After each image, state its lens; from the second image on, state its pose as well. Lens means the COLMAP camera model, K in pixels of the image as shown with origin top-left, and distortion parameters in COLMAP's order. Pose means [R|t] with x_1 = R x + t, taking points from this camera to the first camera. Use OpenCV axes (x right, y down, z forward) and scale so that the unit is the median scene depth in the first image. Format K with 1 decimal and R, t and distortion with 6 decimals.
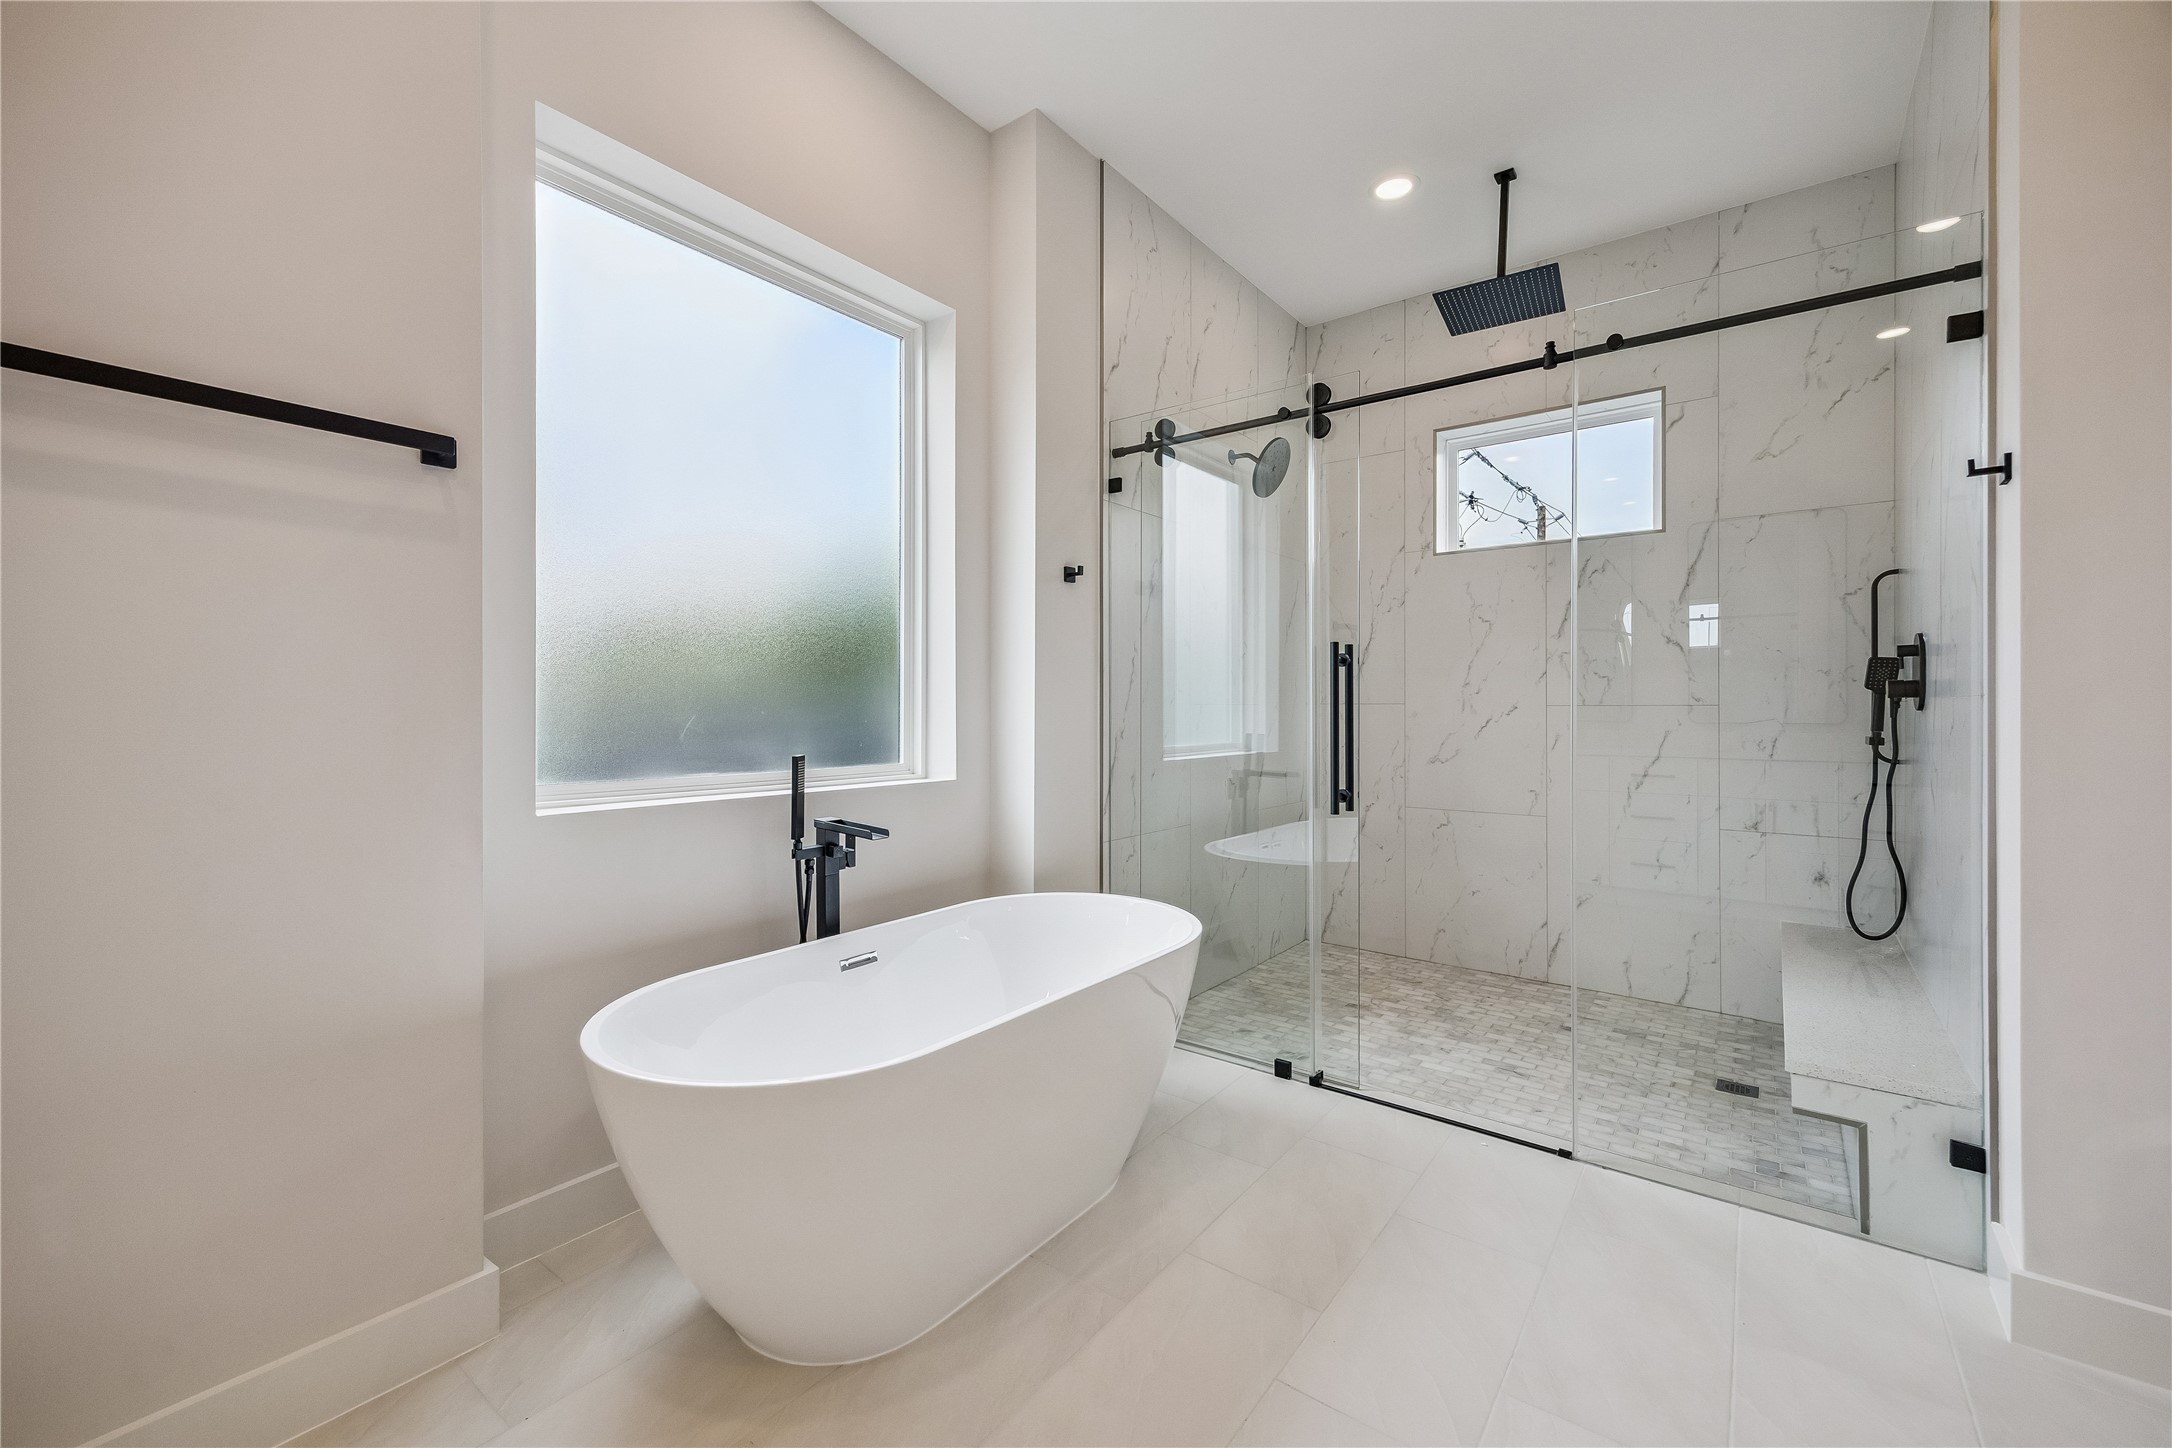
lens RADIAL K [[932.8, 0, 1096.5], [0, 932.8, 720.2], [0, 0, 1]] dist [0.015840, -0.000712]
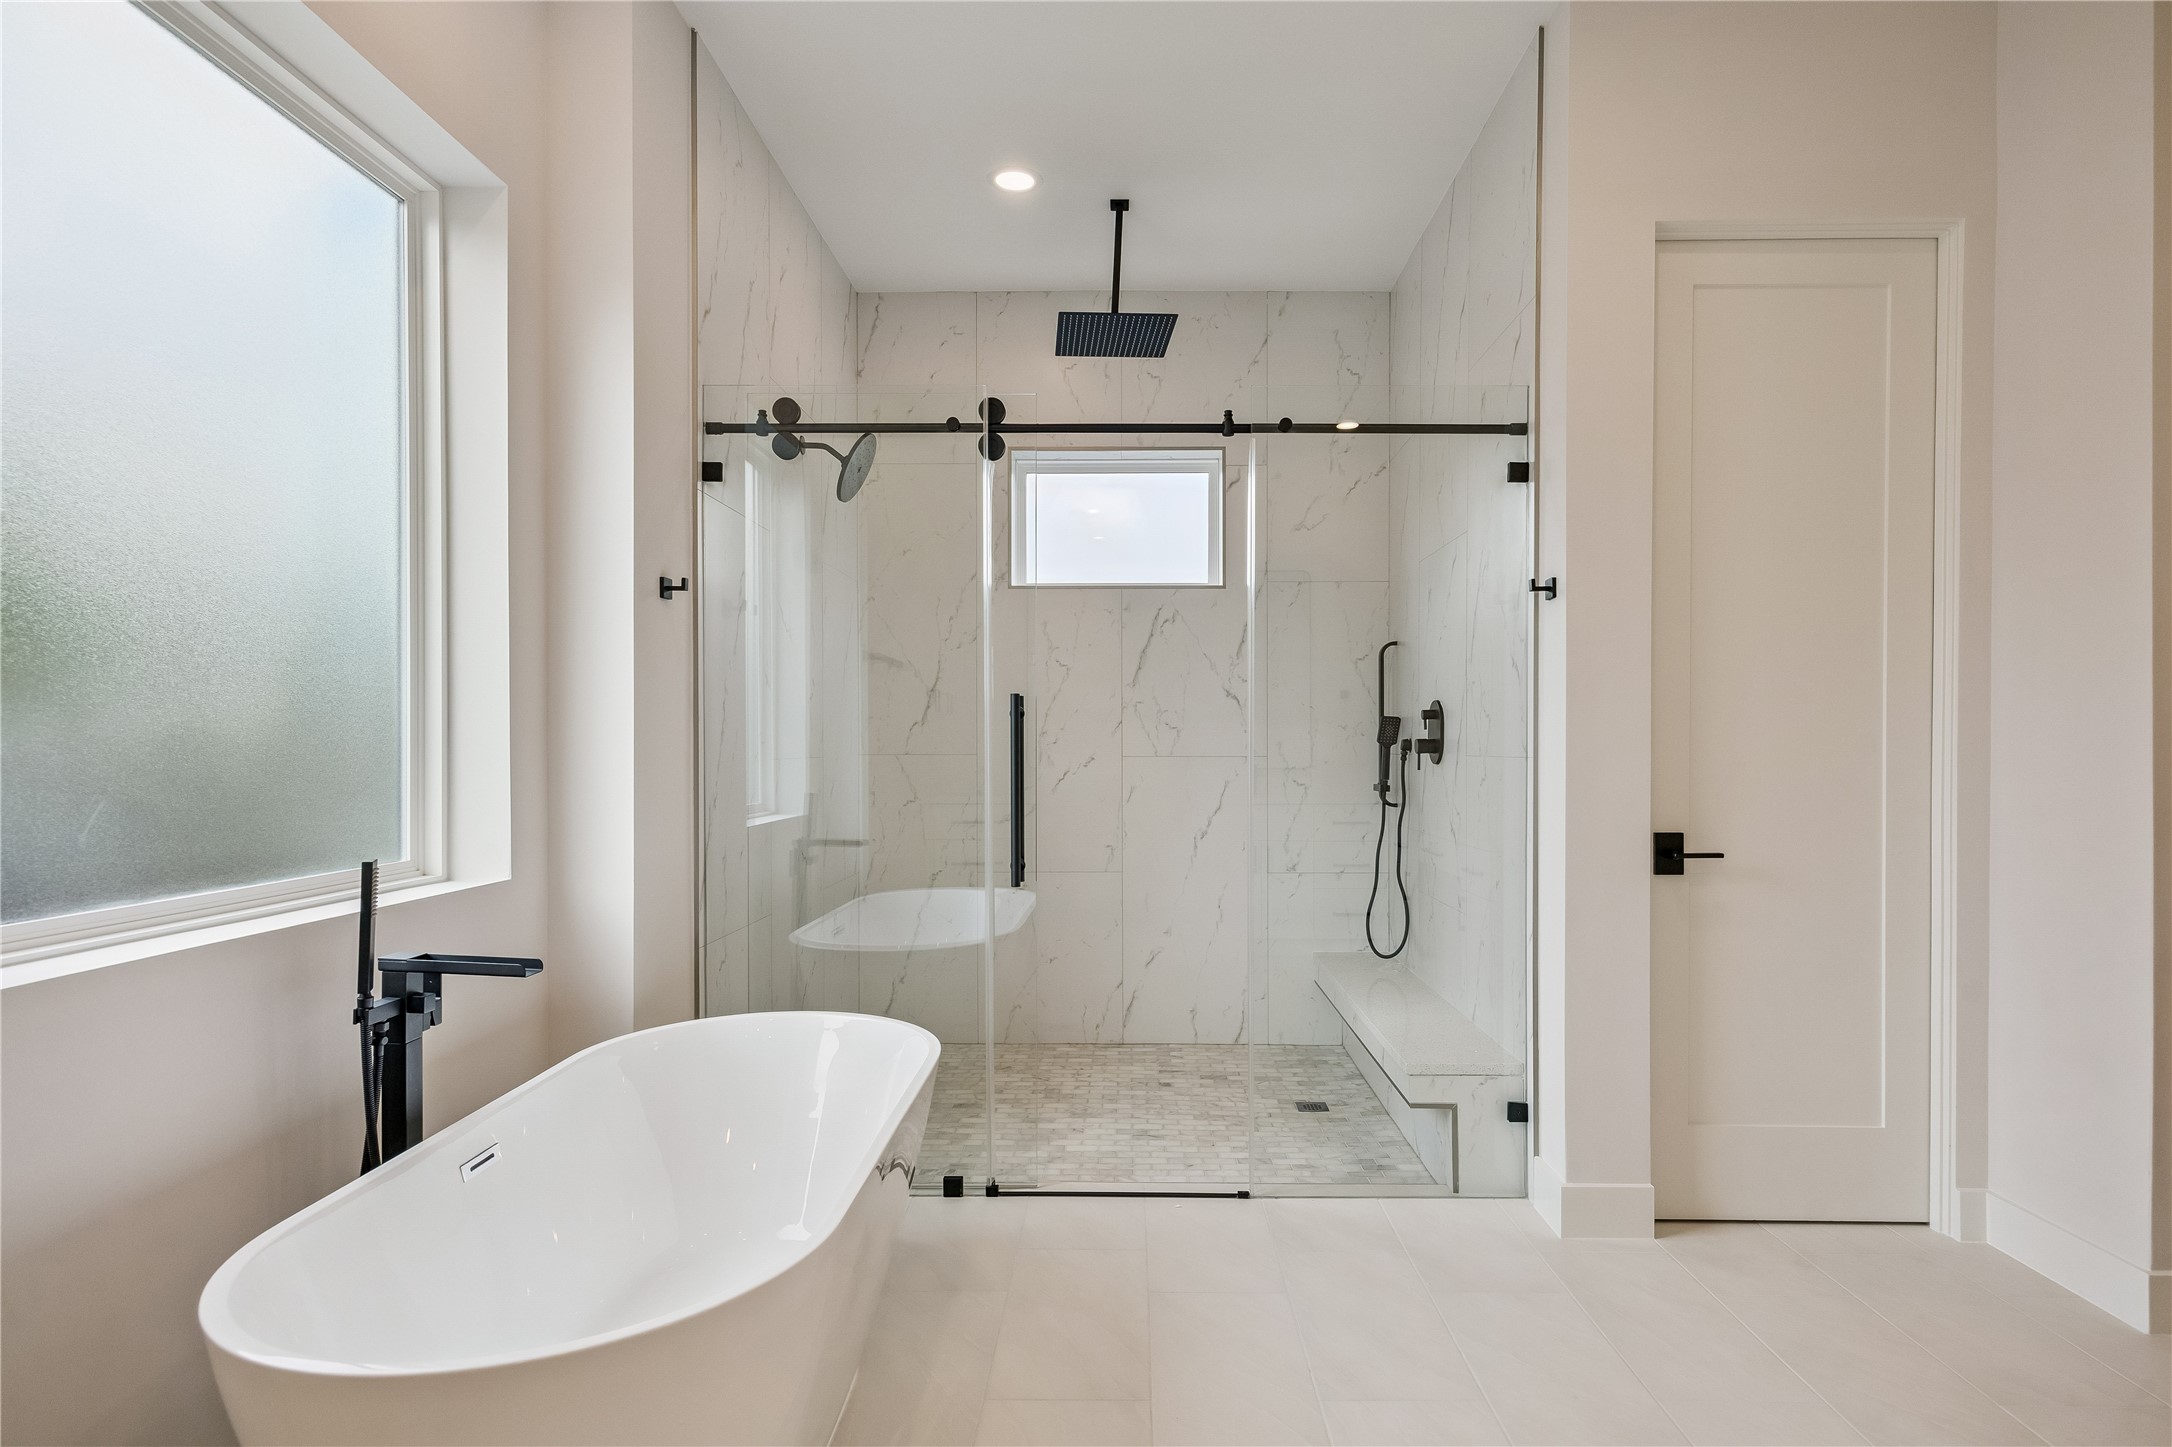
lens RADIAL K [[1184.4, 0, 1195.7], [0, 1184.4, 774.4], [0, 0, 1]] dist [0.015982, 0.000289]
pose [[0.775304, -0.016176, 0.631381, -0.276032], [0.007421, 0.999836, 0.016504, -0.020360], [-0.631545, -0.008110, 0.775297, 0.012396]]
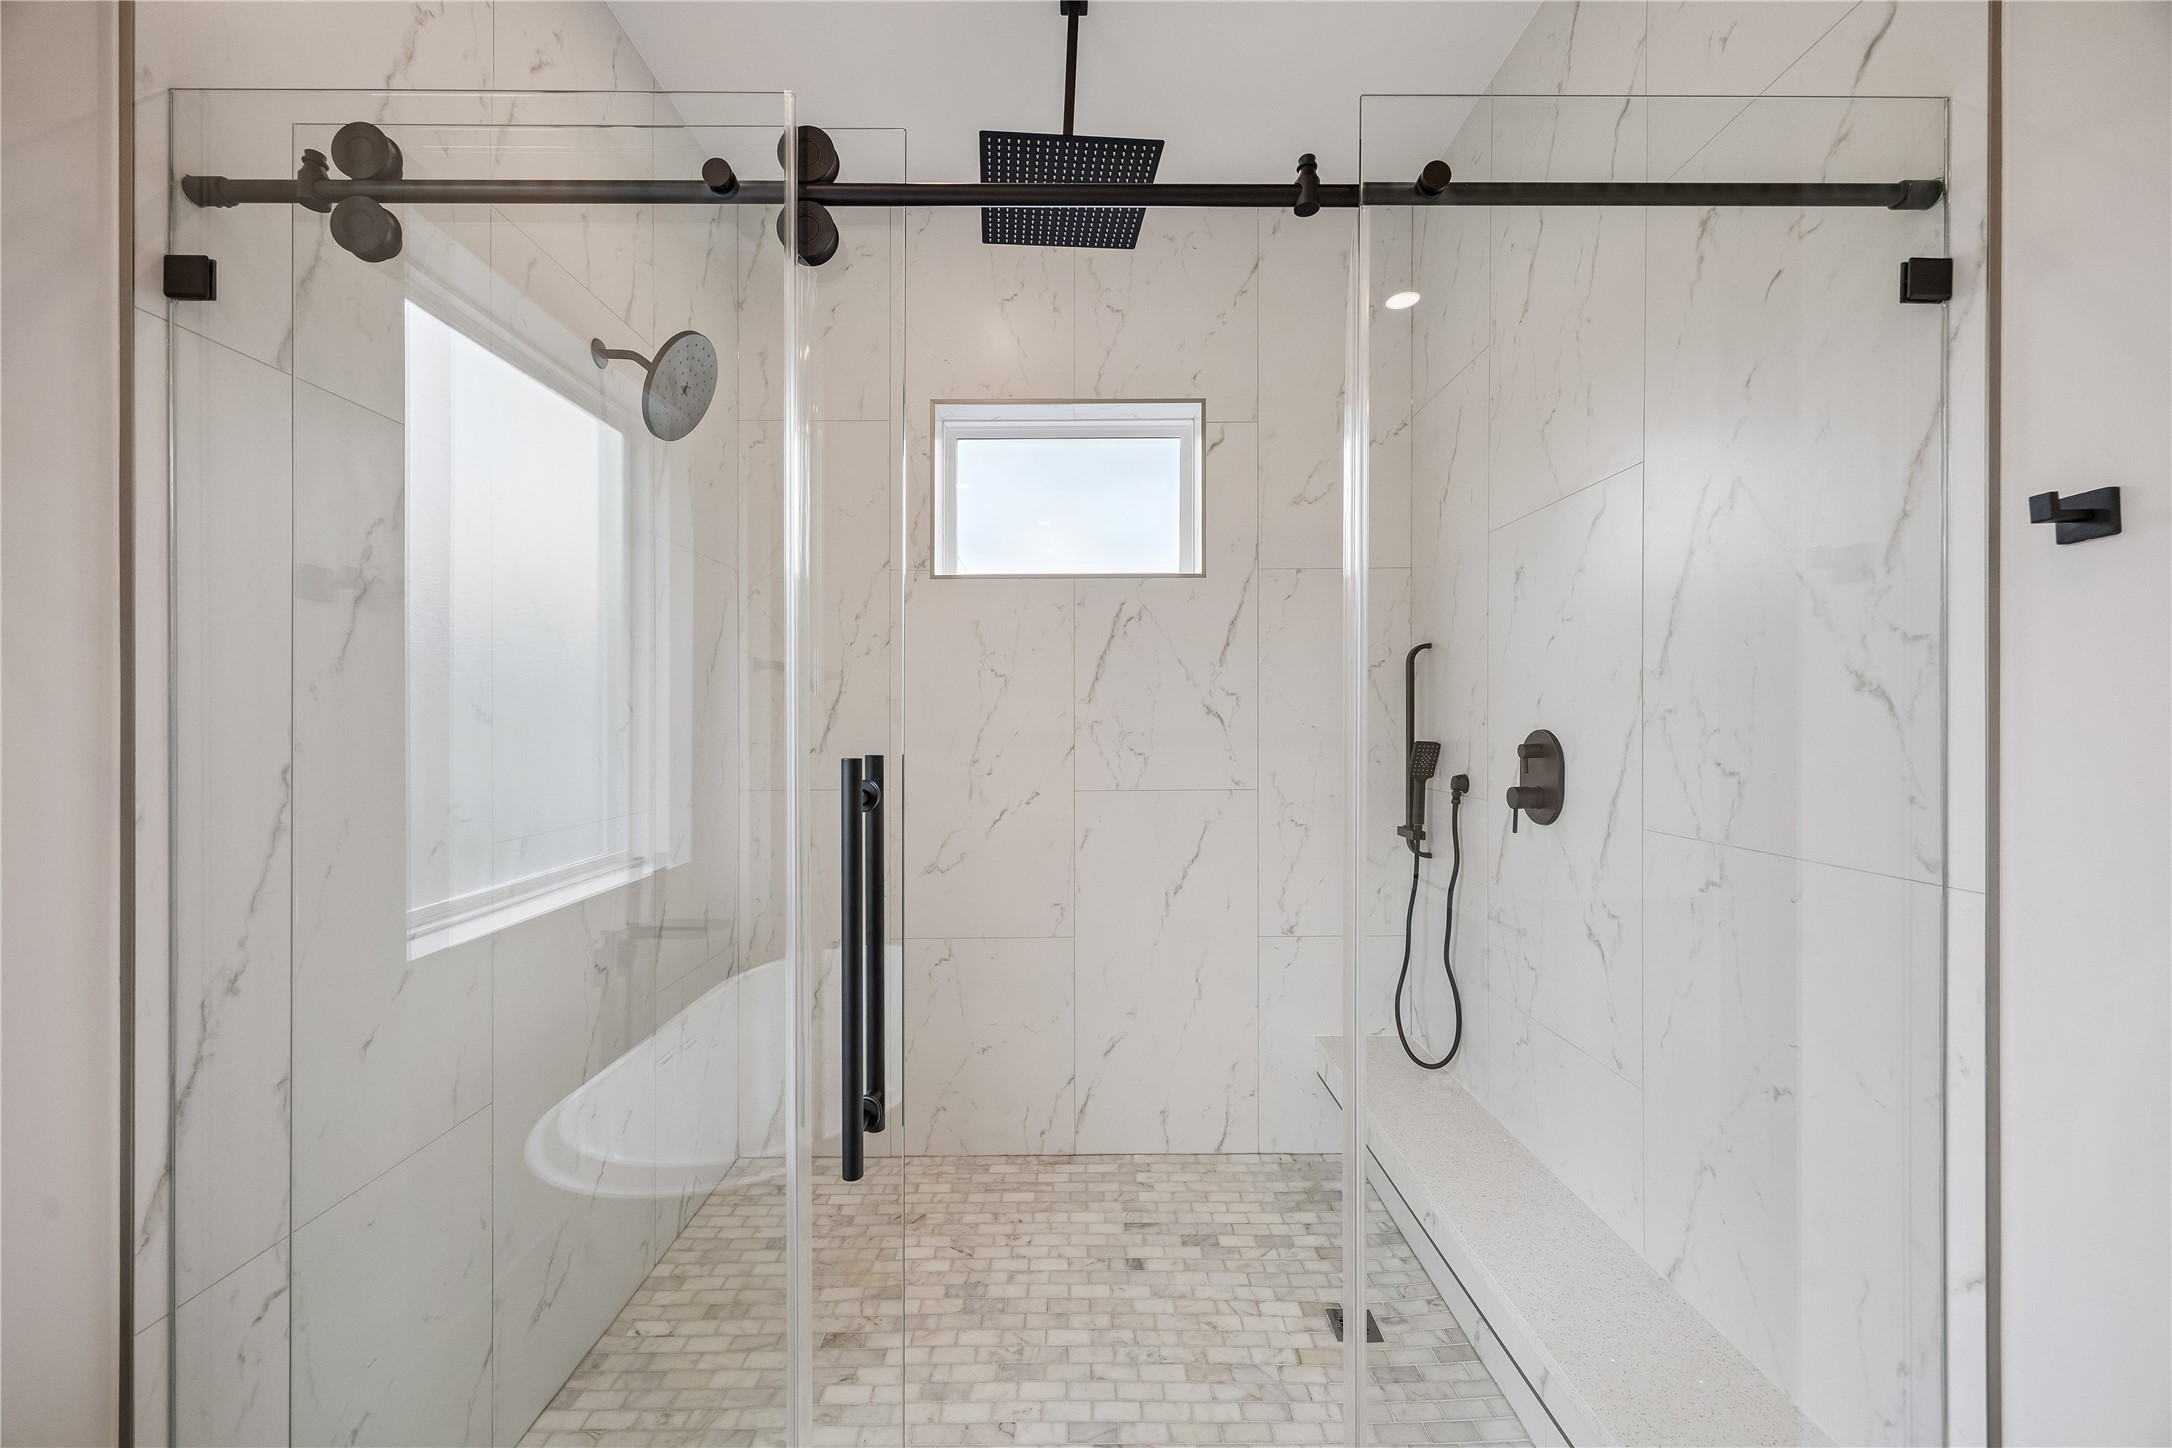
lens RADIAL K [[837.1, 0, 1076.0], [0, 837.1, 711.0], [0, 0, 1]] dist [-0.006993, 0.000266]
pose [[0.808009, 0.004907, 0.589149, 0.100629], [0.007255, 0.999807, -0.018277, -0.081804], [-0.589125, 0.019042, 0.807818, 0.546493]]
